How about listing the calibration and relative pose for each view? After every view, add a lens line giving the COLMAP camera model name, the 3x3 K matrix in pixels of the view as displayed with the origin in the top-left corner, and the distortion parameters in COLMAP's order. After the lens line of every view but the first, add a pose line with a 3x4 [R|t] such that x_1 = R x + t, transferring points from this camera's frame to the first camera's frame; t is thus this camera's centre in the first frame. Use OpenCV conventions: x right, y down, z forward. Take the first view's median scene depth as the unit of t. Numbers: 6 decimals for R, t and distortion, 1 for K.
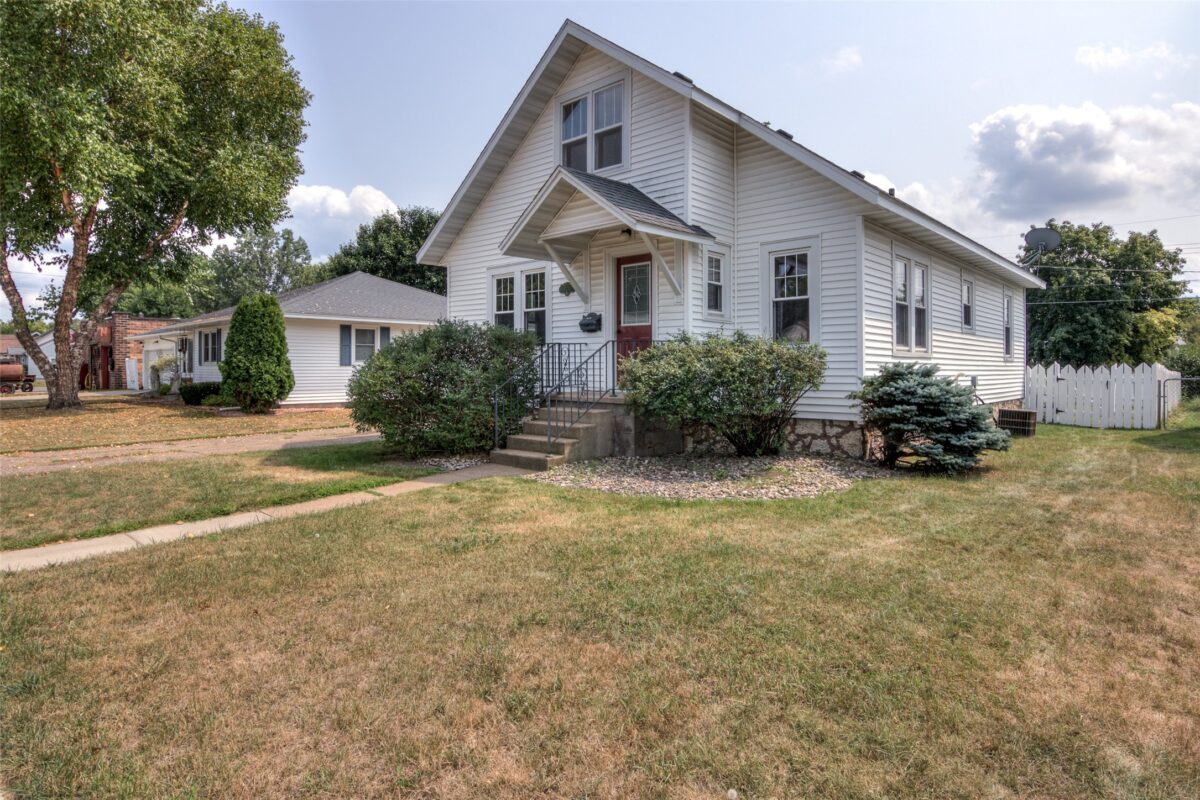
lens RADIAL K [[674.7, 0, 602.7], [0, 674.7, 365.3], [0, 0, 1]] dist [-0.027459, -0.000301]
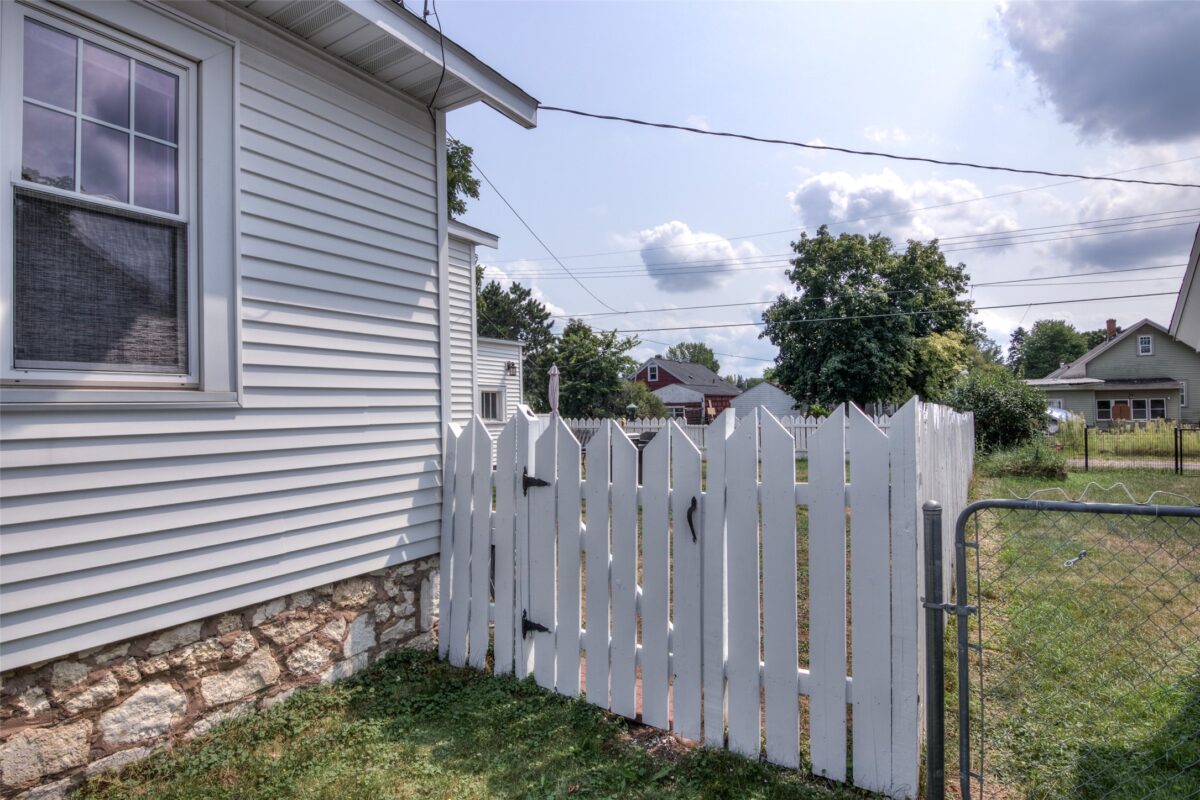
lens RADIAL K [[611.9, 0, 596.1], [0, 611.9, 402.8], [0, 0, 1]] dist [-0.012829, -0.001626]
pose [[0.984104, -0.020655, 0.176386, 0.268987], [0.021844, 0.999750, -0.004800, -0.002094], [-0.176243, 0.008576, 0.984309, 0.315627]]
